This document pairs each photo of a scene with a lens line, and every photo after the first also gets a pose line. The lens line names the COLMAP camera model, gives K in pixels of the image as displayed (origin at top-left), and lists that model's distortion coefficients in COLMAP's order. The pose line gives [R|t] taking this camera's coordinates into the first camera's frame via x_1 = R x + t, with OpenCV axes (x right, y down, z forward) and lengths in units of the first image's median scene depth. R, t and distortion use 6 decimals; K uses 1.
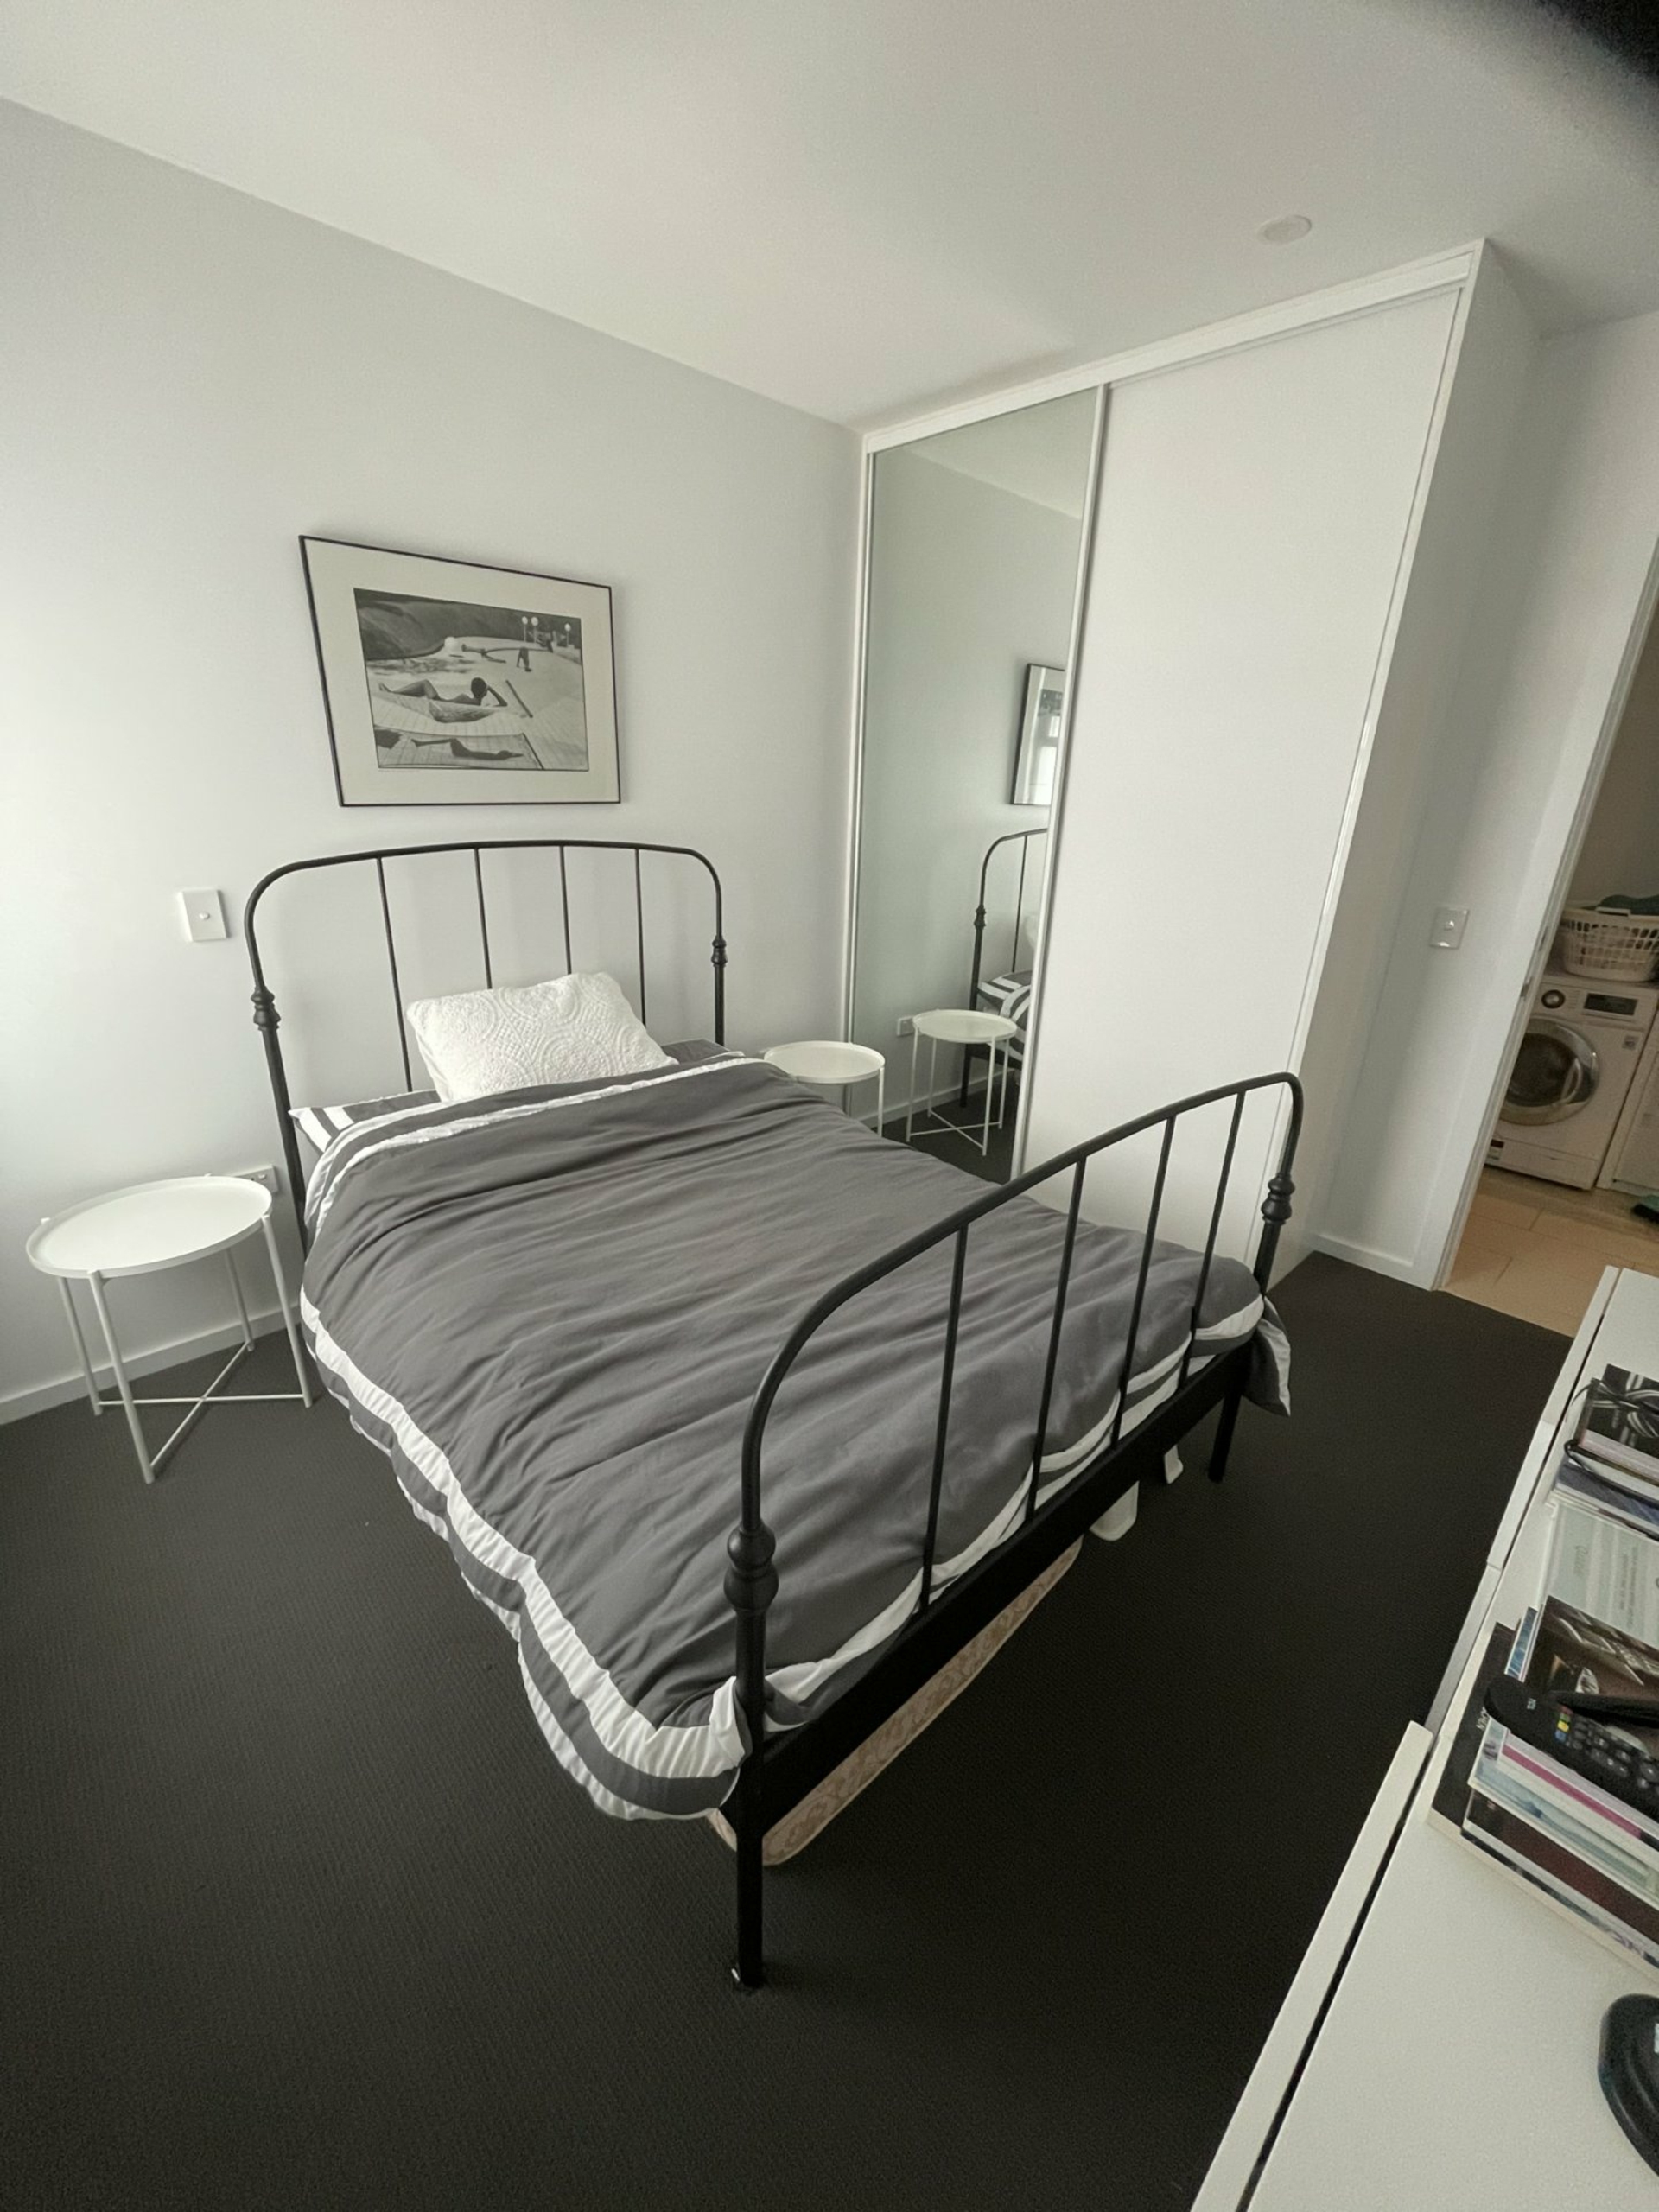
lens RADIAL K [[894.8, 0, 824.9], [0, 894.8, 1103.3], [0, 0, 1]] dist [0.002030, 0.000112]
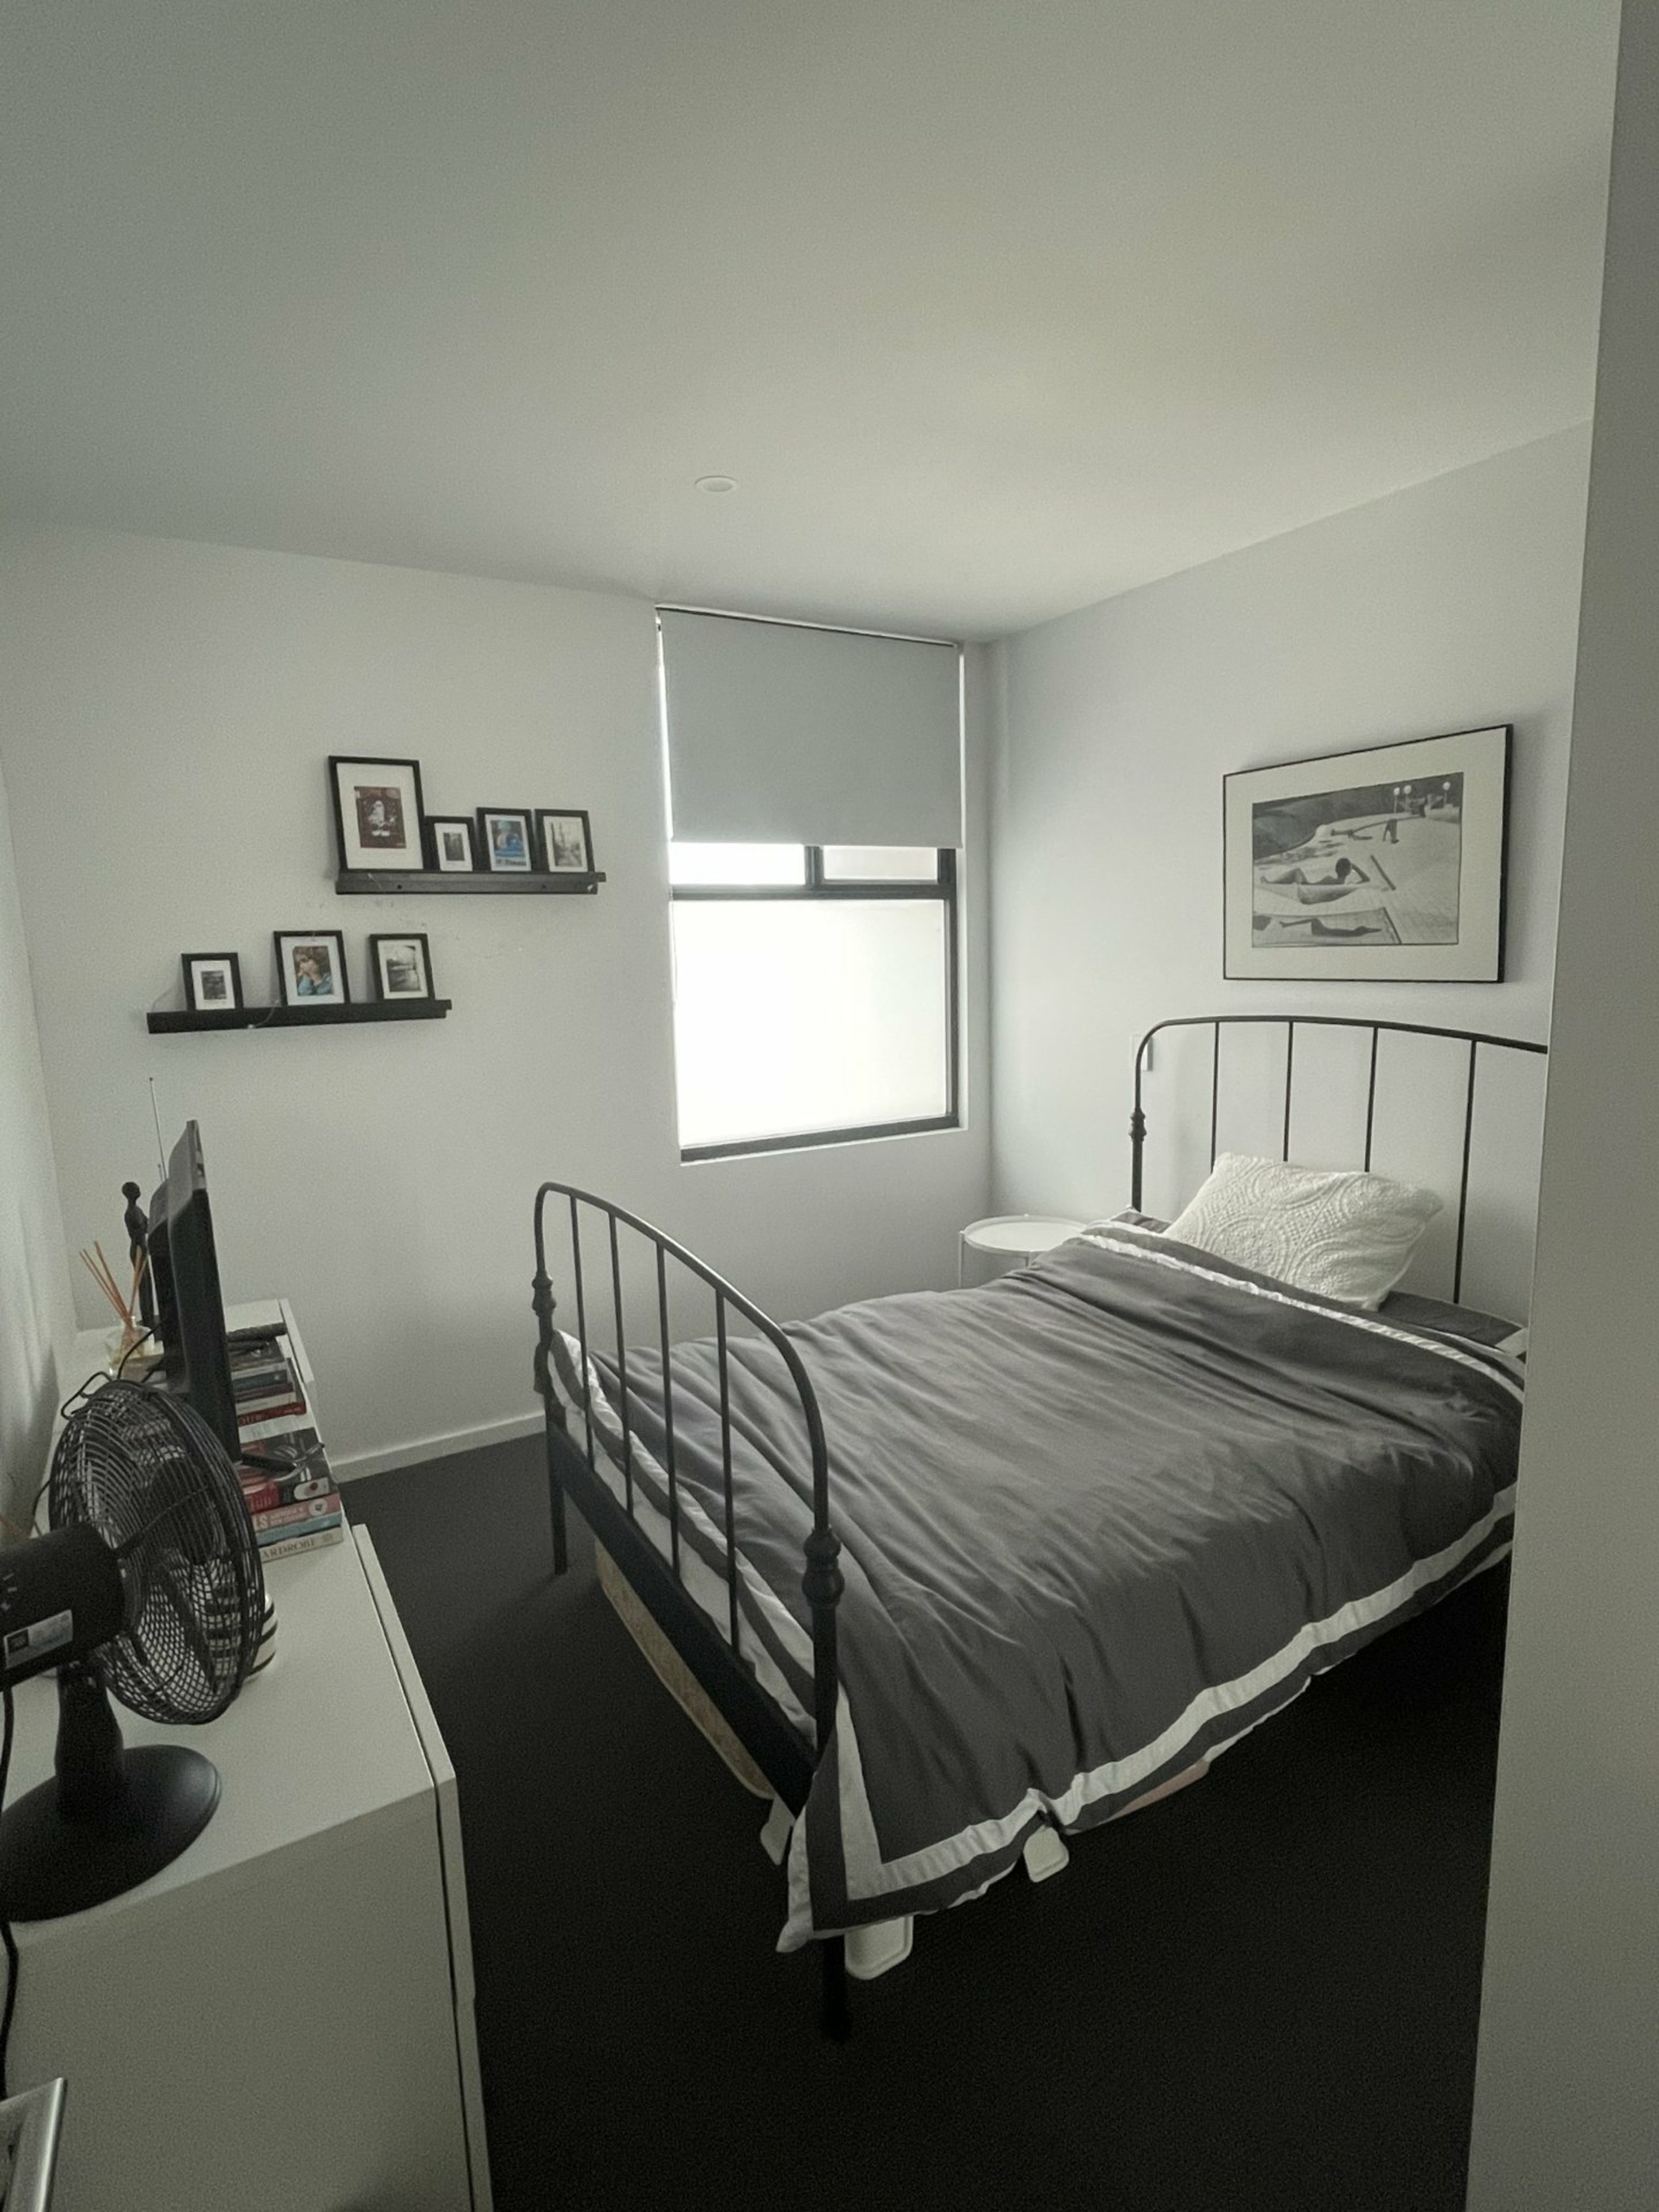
lens RADIAL K [[1100.7, 0, 829.4], [0, 1100.7, 1107.2], [0, 0, 1]] dist [-0.000763, 0.000095]
pose [[-0.221334, 0.127025, -0.966890, 0.936691], [-0.321699, 0.926469, 0.195356, -0.273499], [0.920609, 0.354287, -0.164196, 0.769096]]
